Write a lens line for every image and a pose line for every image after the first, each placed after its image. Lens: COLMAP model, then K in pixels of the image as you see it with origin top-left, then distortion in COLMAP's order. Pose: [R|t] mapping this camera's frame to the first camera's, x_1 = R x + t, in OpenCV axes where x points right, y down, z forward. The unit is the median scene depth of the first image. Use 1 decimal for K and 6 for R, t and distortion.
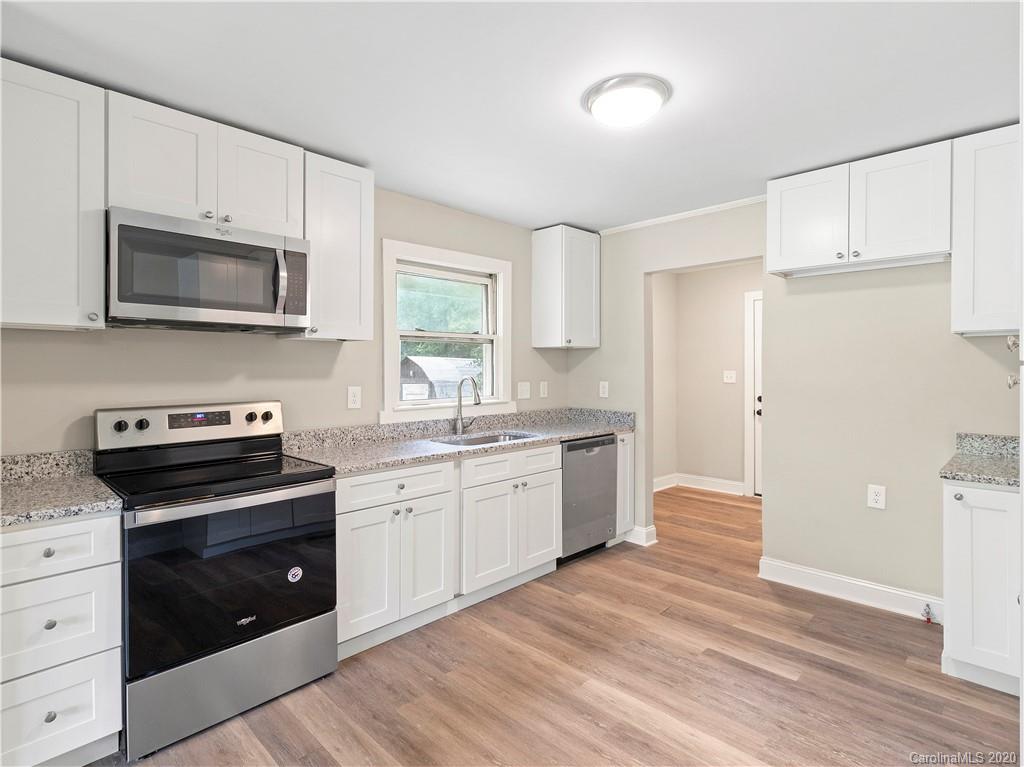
lens RADIAL K [[533.1, 0, 516.2], [0, 533.1, 371.2], [0, 0, 1]] dist [0.000987, 0.000335]
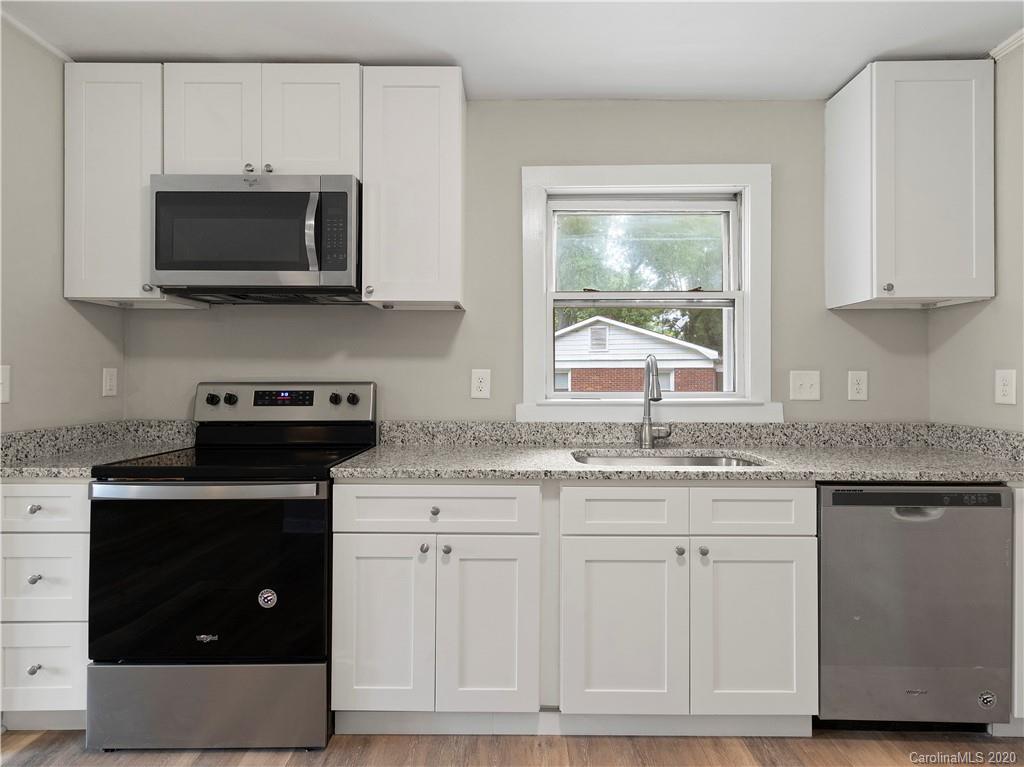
lens RADIAL K [[533.1, 0, 516.2], [0, 533.1, 371.2], [0, 0, 1]] dist [0.000987, 0.000335]
pose [[0.696451, -0.005703, -0.717582, 0.307262], [-0.007898, 0.999847, -0.015611, 0.047828], [0.717561, 0.016539, 0.696299, 0.560063]]
